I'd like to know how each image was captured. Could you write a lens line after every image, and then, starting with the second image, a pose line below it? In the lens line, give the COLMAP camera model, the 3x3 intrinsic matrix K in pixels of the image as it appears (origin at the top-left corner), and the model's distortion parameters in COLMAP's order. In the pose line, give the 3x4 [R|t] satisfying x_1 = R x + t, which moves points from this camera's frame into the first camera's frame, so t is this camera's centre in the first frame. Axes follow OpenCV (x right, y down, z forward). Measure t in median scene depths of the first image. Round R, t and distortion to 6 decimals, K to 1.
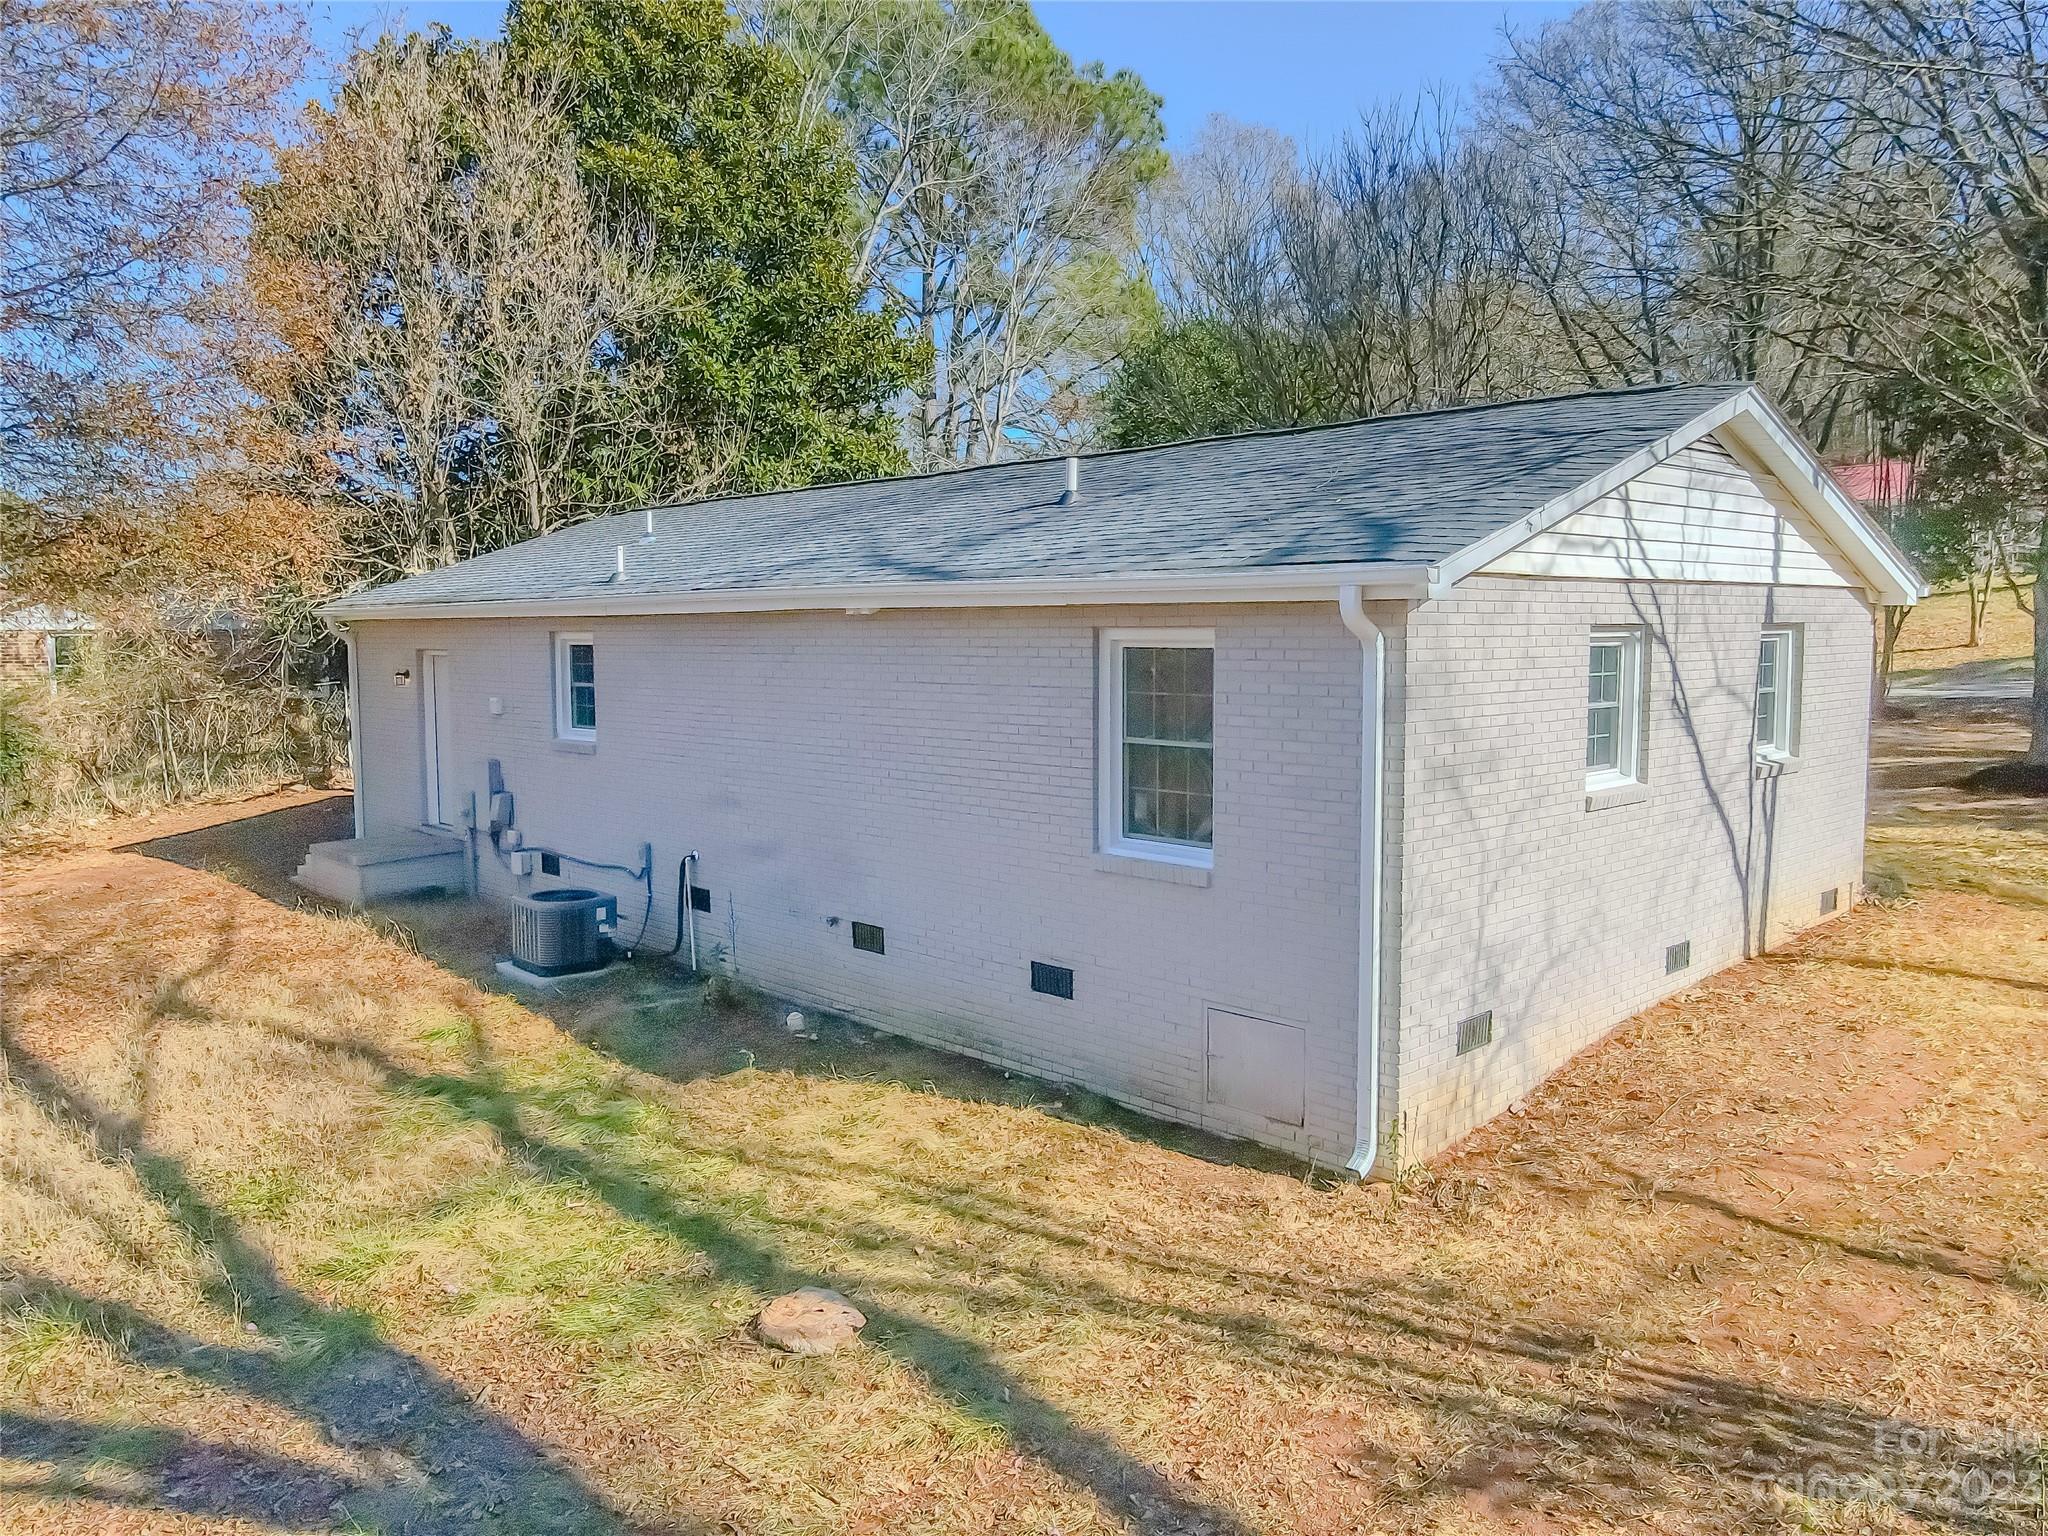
lens RADIAL K [[1504.7, 0, 1024.0], [0, 1504.7, 762.4], [0, 0, 1]] dist [0.006602, 0.012085]
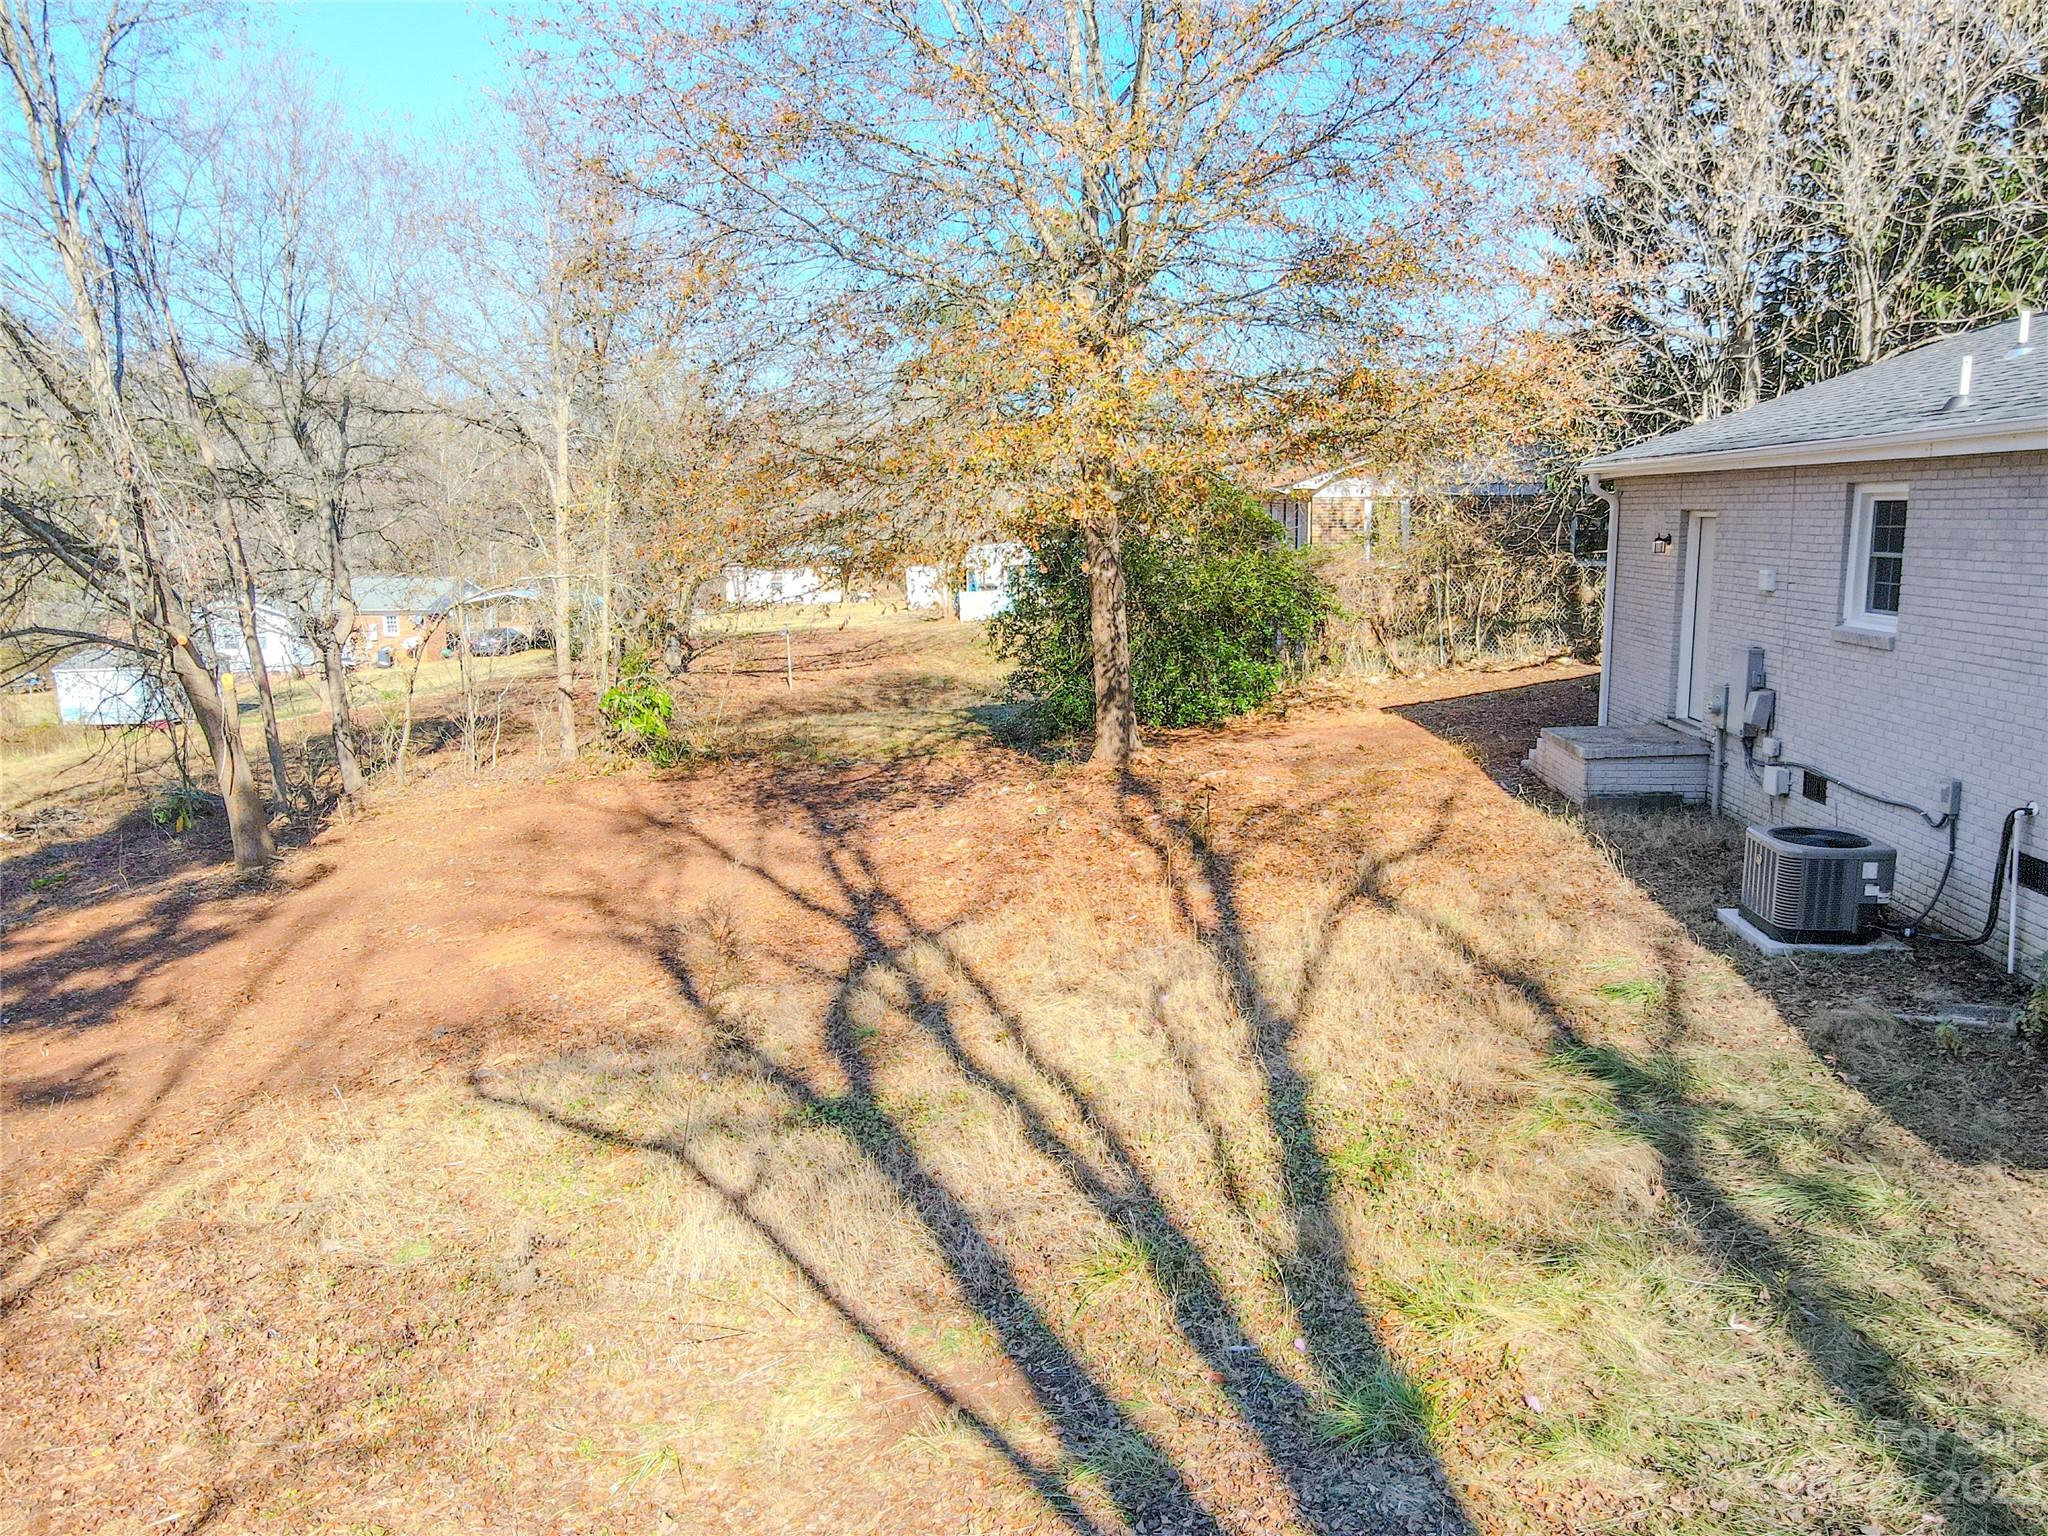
lens RADIAL K [[1504.7, 0, 1024.0], [0, 1504.7, 762.4], [0, 0, 1]] dist [0.006602, 0.012085]
pose [[0.681672, 0.118248, -0.722040, -0.037585], [-0.056586, 0.992418, 0.109106, -0.008068], [0.729467, -0.033517, 0.683195, 0.199283]]
